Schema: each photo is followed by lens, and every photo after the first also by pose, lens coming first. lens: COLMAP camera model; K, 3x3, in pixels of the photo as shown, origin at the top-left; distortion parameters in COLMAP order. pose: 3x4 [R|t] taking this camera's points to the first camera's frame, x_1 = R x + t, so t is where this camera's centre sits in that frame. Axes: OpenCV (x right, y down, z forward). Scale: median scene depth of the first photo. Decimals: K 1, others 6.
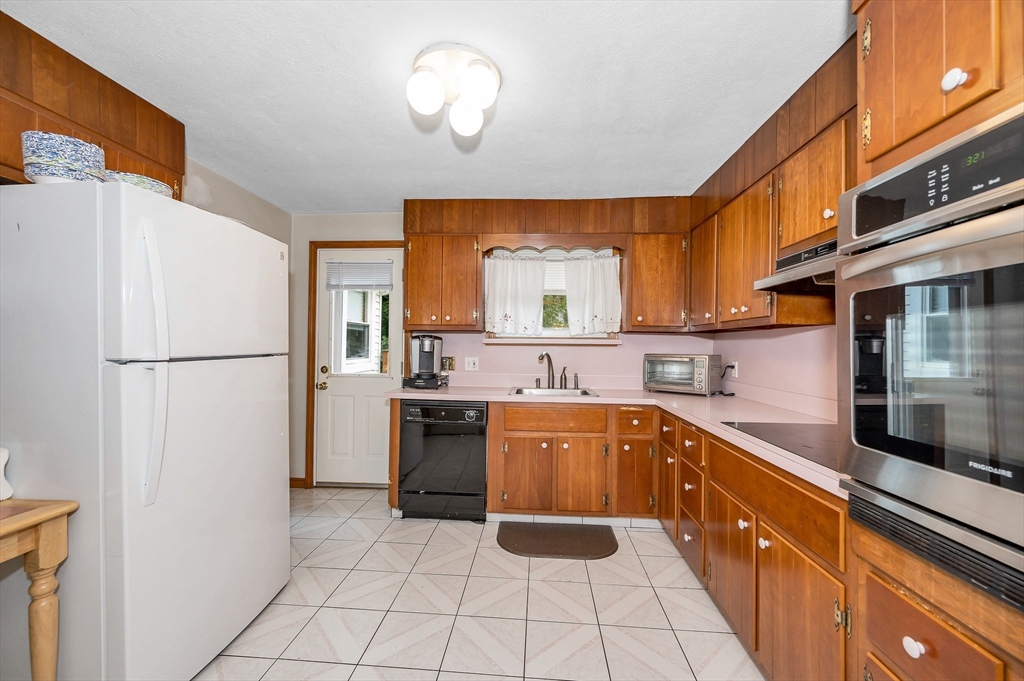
lens RADIAL K [[412.1, 0, 512.0], [0, 412.1, 340.5], [0, 0, 1]] dist [-0.000550, 0.000021]
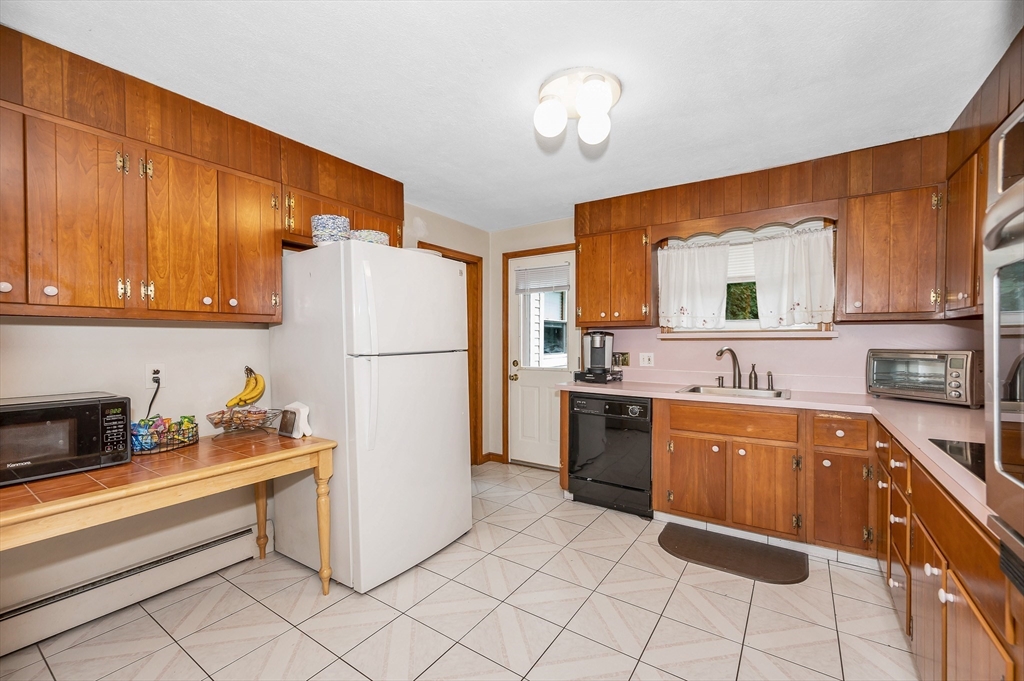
lens RADIAL K [[423.0, 0, 514.3], [0, 423.0, 342.7], [0, 0, 1]] dist [-0.000520, -0.000059]
pose [[0.868257, -0.009551, -0.496023, 0.154915], [0.018176, 0.999756, 0.012566, -0.002364], [0.495782, -0.019926, 0.868218, -0.036483]]
